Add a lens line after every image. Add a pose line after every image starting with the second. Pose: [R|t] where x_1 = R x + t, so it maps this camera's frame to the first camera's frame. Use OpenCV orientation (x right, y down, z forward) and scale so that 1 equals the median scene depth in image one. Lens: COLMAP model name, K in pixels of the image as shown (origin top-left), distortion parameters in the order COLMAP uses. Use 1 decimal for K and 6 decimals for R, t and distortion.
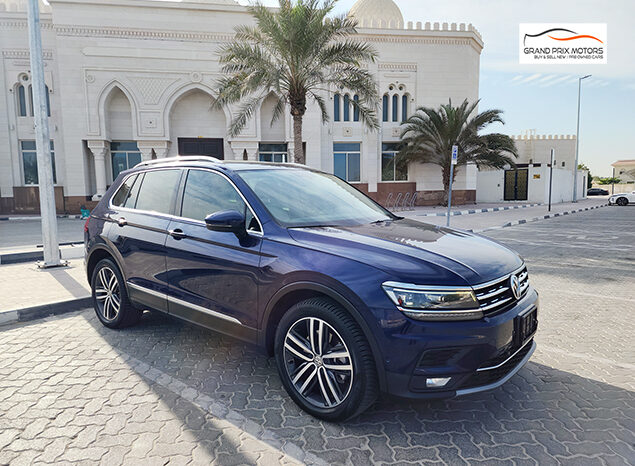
lens RADIAL K [[425.8, 0, 311.1], [0, 425.8, 231.4], [0, 0, 1]] dist [0.037950, -0.006950]
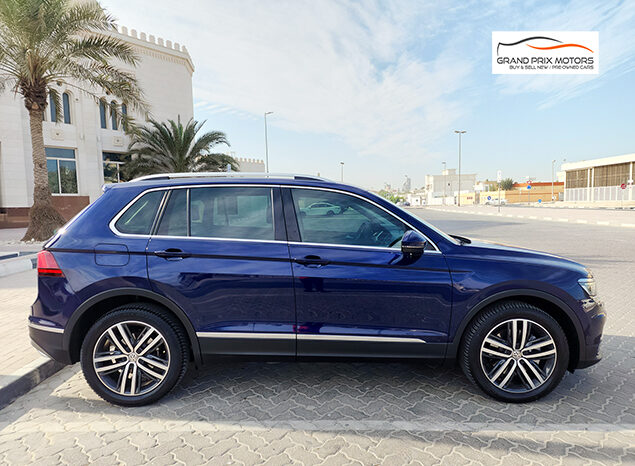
lens RADIAL K [[428.1, 0, 310.6], [0, 428.1, 232.1], [0, 0, 1]] dist [0.040601, -0.031896]
pose [[0.752640, -0.034237, 0.657541, -0.126061], [0.055236, 0.998410, -0.011240, -0.006105], [-0.656111, 0.044779, 0.753335, 0.047520]]
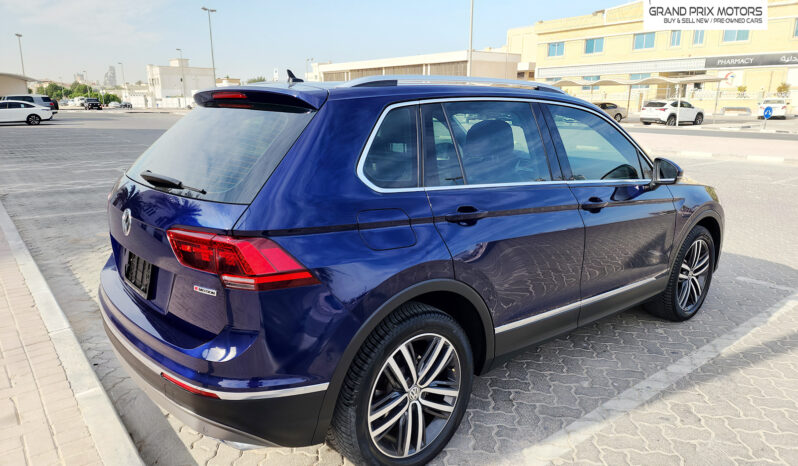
lens RADIAL K [[539.7, 0, 397.1], [0, 539.7, 228.4], [0, 0, 1]] dist [0.008054, -0.007986]
pose [[0.156815, -0.197265, 0.967727, -0.168479], [0.068277, 0.979671, 0.188636, -0.019492], [-0.985265, 0.036492, 0.167096, 0.164965]]
